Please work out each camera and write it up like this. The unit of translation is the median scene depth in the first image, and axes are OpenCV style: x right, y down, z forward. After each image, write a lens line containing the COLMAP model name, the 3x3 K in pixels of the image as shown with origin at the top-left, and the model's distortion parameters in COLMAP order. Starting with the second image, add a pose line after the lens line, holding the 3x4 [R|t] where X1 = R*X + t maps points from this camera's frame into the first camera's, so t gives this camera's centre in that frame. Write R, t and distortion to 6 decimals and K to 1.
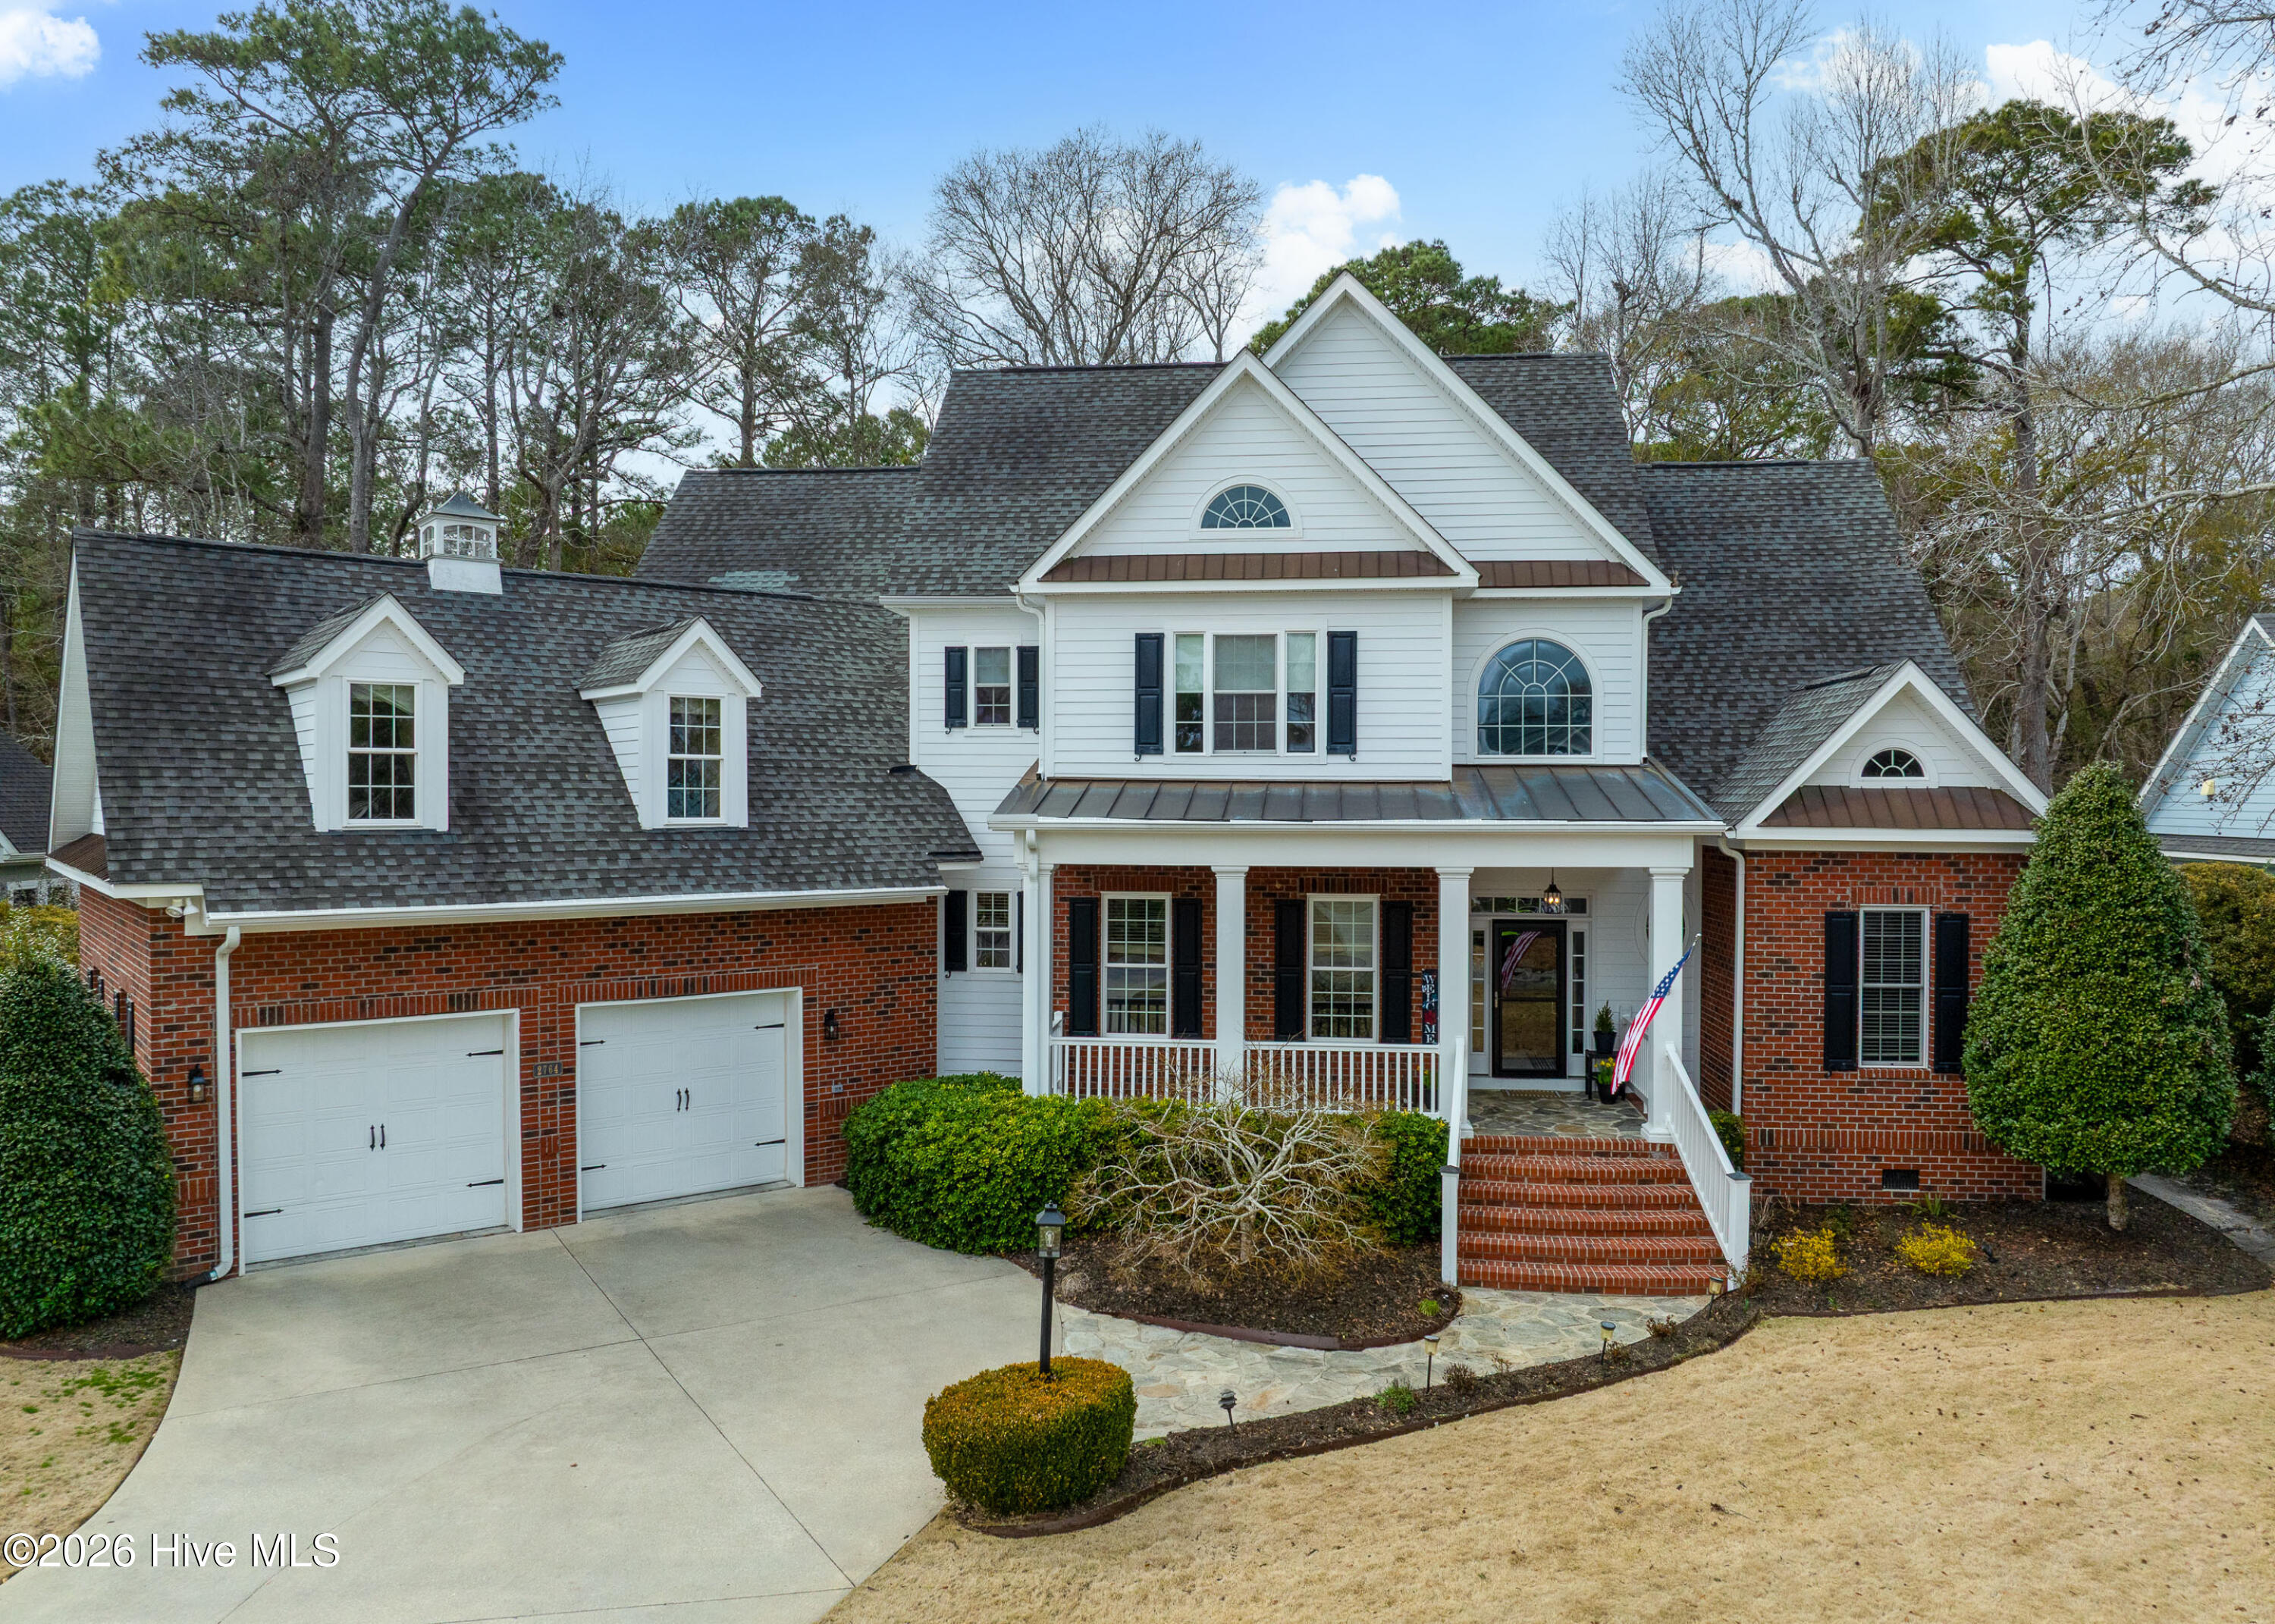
lens RADIAL K [[1960.0, 0, 999.5], [0, 1960.0, 813.8], [0, 0, 1]] dist [-0.067208, 0.010955]
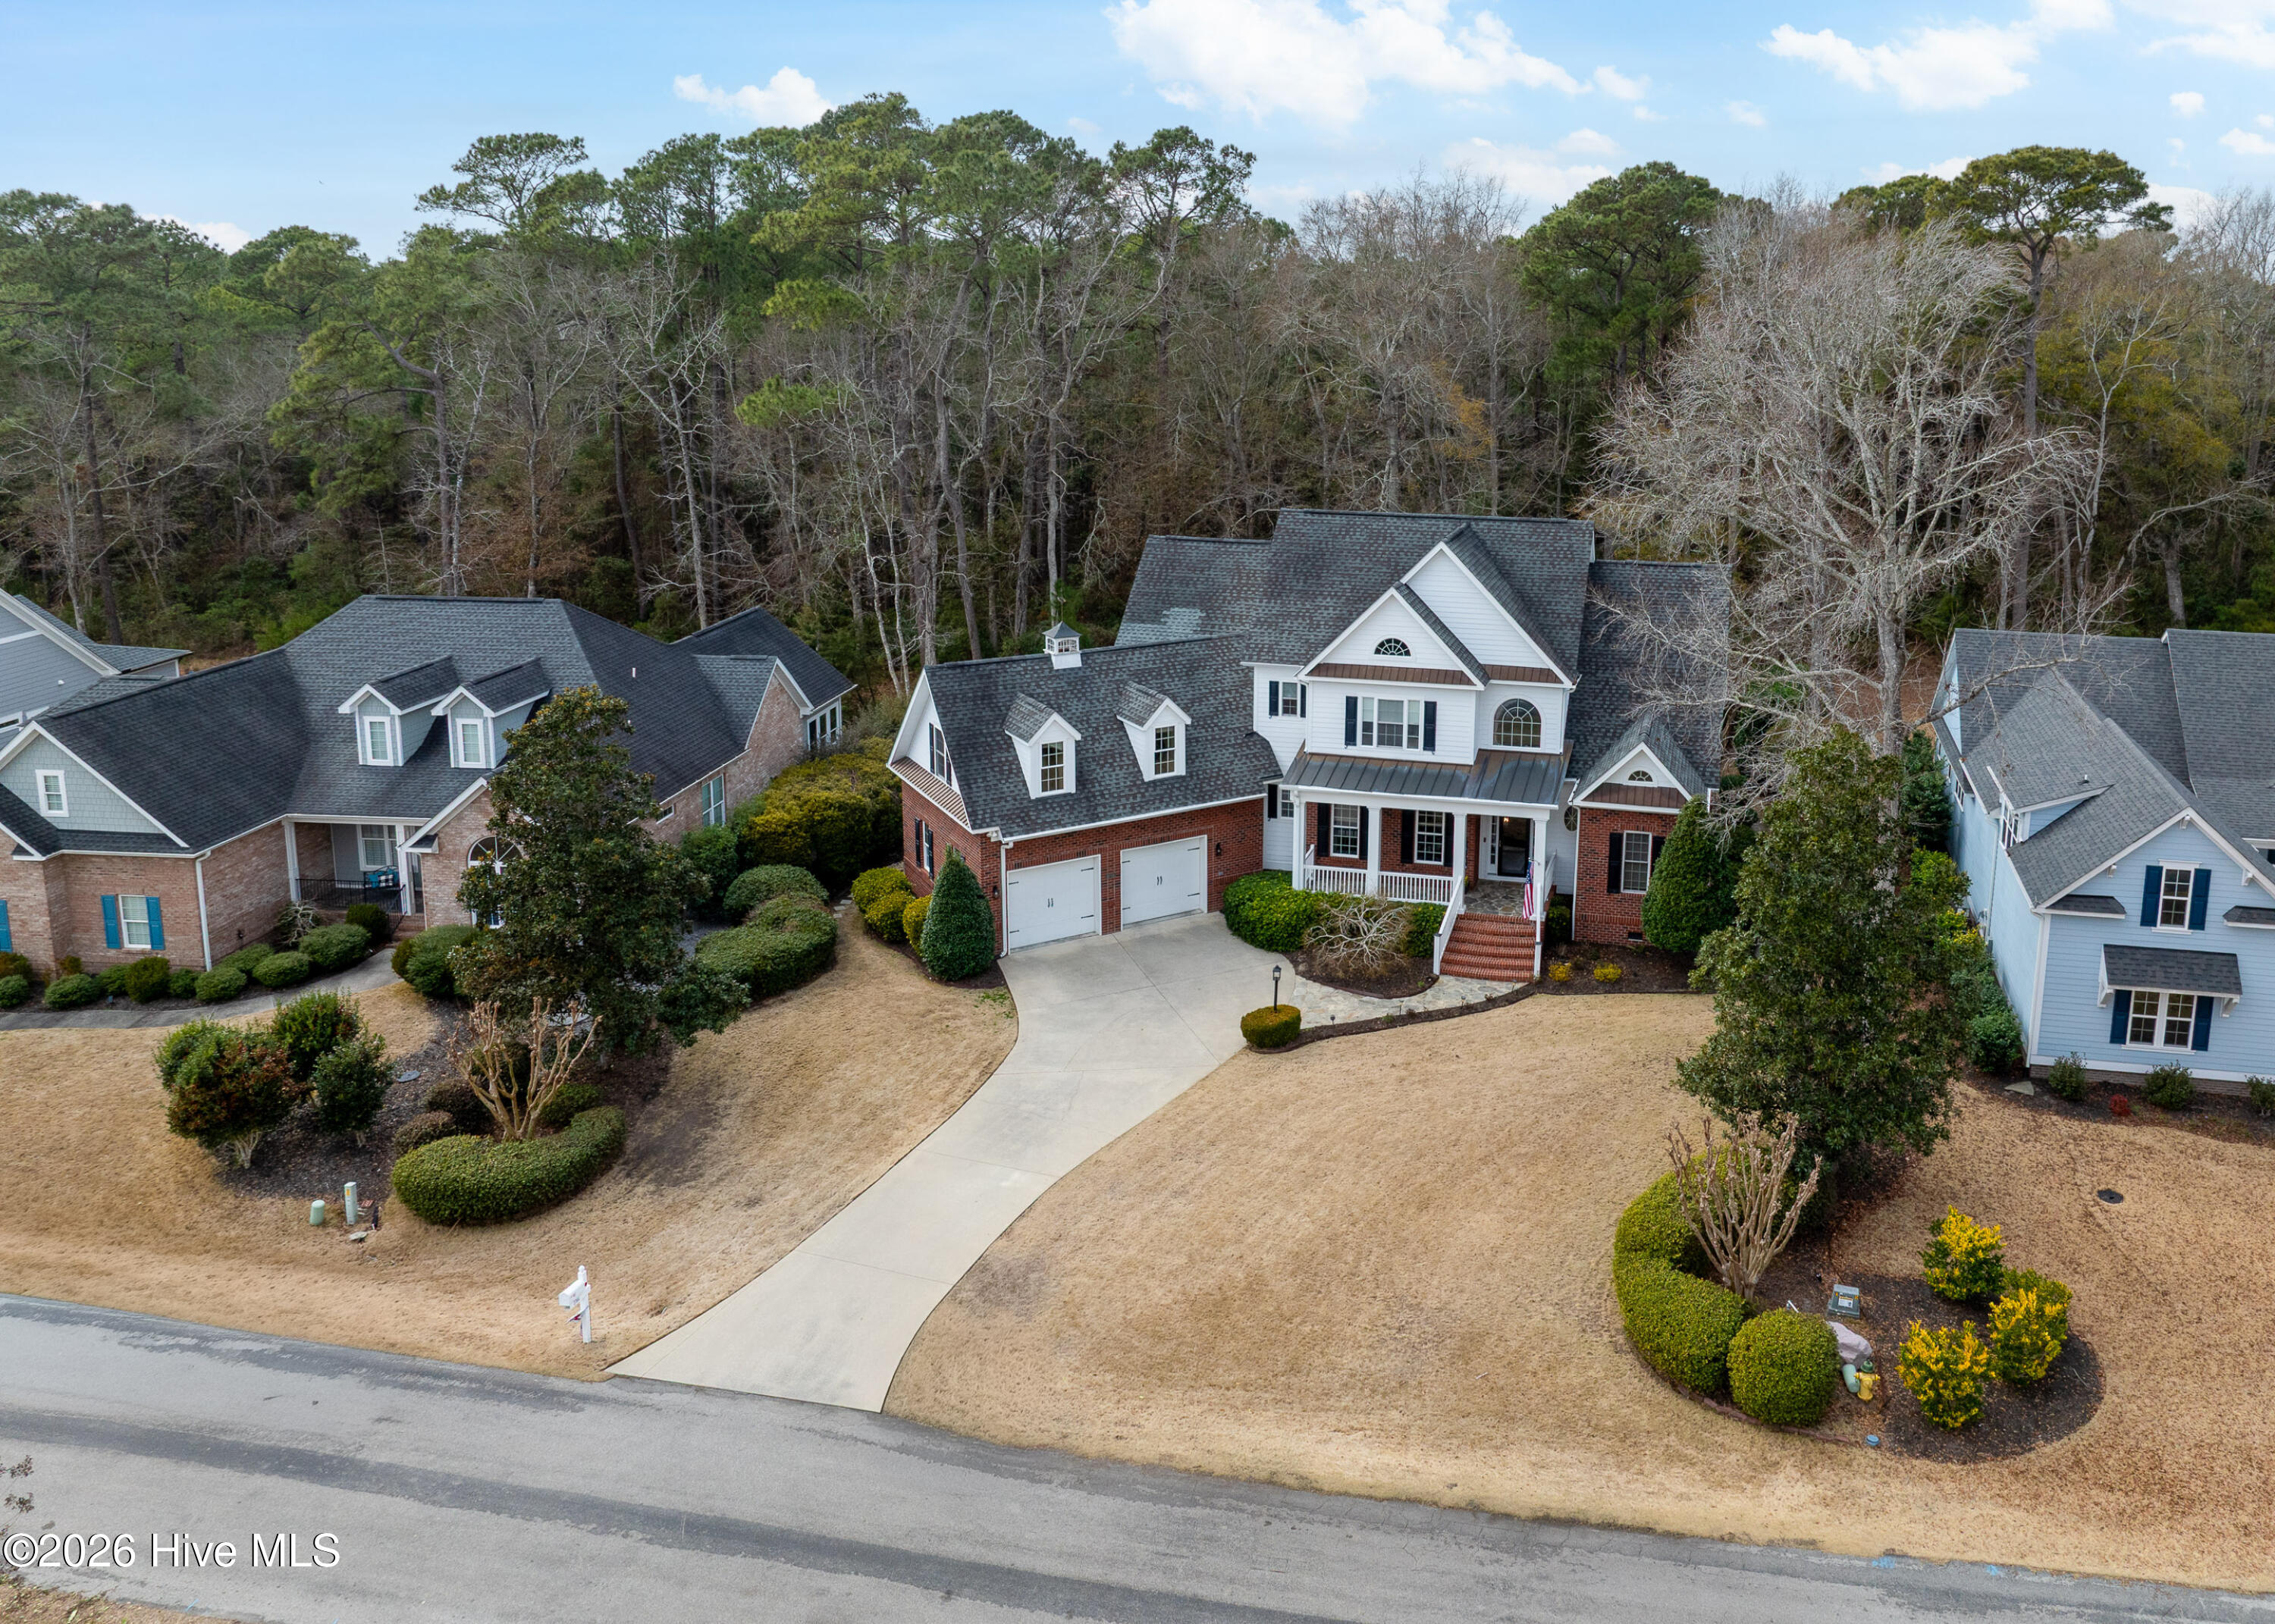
lens RADIAL K [[1758.1, 0, 1137.5], [0, 1758.1, 812.0], [0, 0, 1]] dist [-0.071269, 0.057221]
pose [[0.990897, 0.026434, -0.132005, 0.115269], [0.004253, 0.973898, 0.226947, -0.490610], [0.134559, -0.225442, 0.964920, -1.264735]]
